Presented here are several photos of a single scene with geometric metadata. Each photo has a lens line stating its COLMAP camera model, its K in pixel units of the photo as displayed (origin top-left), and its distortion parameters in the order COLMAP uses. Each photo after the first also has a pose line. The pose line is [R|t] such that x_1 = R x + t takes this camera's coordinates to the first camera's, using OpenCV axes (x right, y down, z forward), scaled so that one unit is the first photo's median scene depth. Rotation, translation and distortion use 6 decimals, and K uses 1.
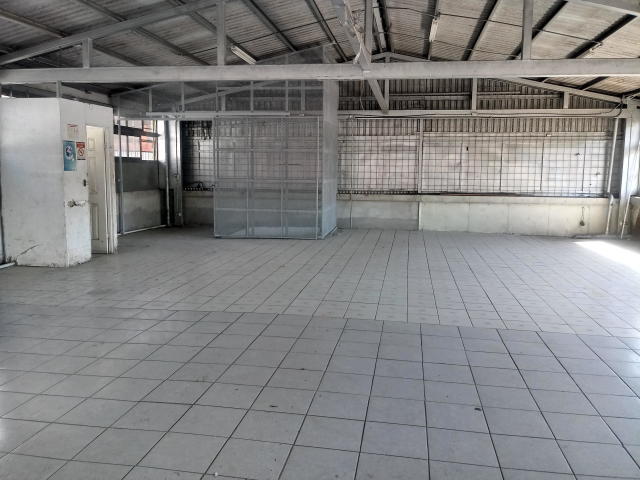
lens RADIAL K [[519.7, 0, 322.6], [0, 519.7, 238.3], [0, 0, 1]] dist [0.030297, -0.070486]
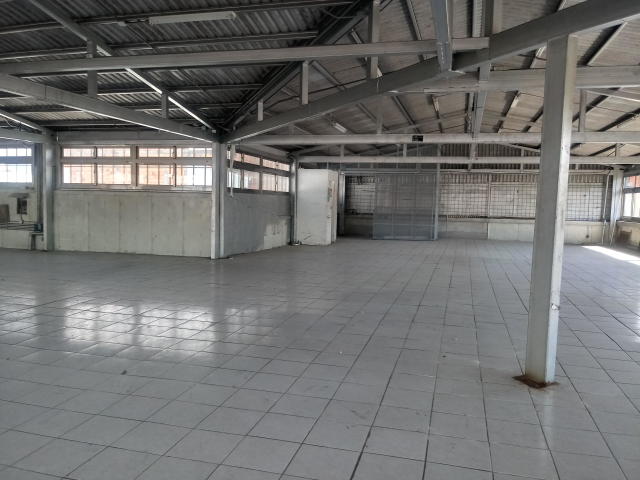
lens RADIAL K [[519.7, 0, 322.6], [0, 519.7, 238.3], [0, 0, 1]] dist [0.030297, -0.070486]
pose [[0.992692, 0.018571, -0.119240, -0.151210], [-0.024695, 0.998440, -0.050083, 0.082032], [0.118124, 0.052662, 0.991601, -0.766581]]
